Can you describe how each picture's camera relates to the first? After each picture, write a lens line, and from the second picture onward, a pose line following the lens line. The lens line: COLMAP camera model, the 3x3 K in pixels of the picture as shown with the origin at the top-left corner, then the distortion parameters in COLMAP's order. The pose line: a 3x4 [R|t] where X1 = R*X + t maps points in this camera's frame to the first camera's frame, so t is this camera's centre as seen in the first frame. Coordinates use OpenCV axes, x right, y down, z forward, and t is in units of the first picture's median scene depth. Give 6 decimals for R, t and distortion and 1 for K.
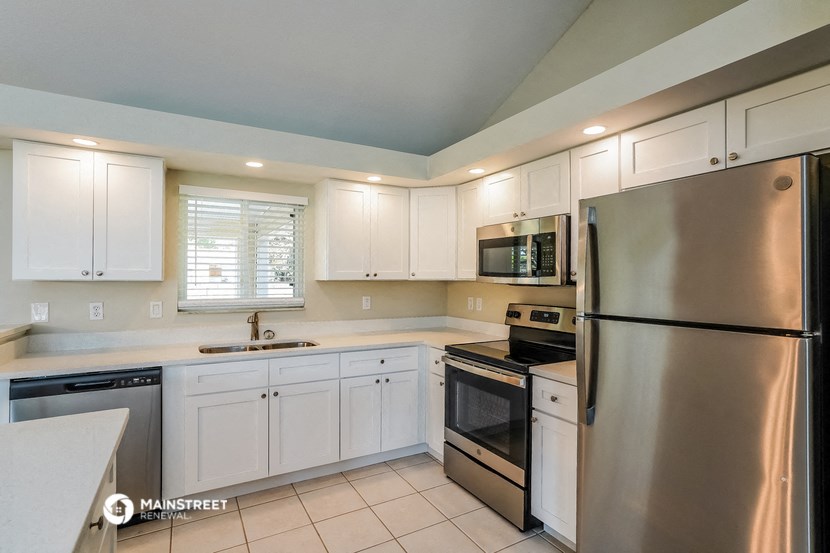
lens RADIAL K [[399.4, 0, 413.2], [0, 399.4, 276.4], [0, 0, 1]] dist [-0.045229, 0.017846]
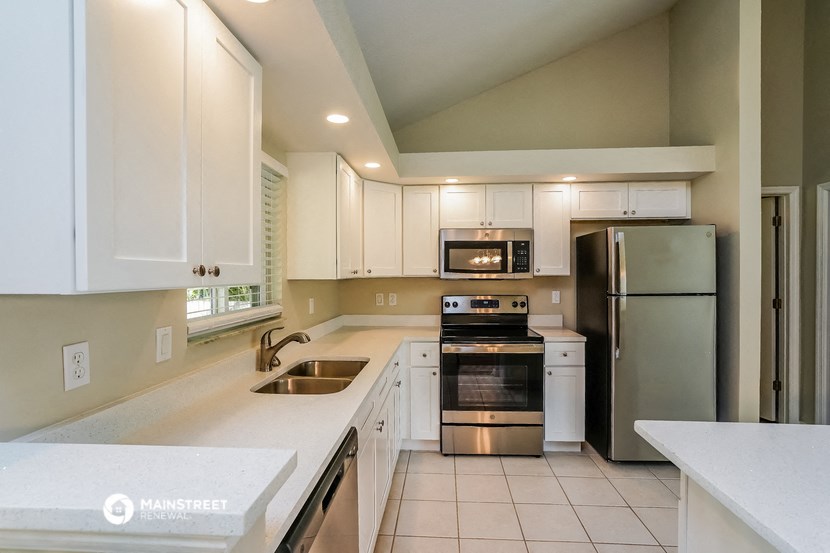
lens RADIAL K [[399.4, 0, 413.2], [0, 399.4, 276.4], [0, 0, 1]] dist [-0.045229, 0.017846]
pose [[0.558766, -0.011635, 0.829243, -0.860364], [0.005461, 0.999932, 0.010350, -0.002566], [-0.829307, -0.001255, 0.558792, 0.458765]]
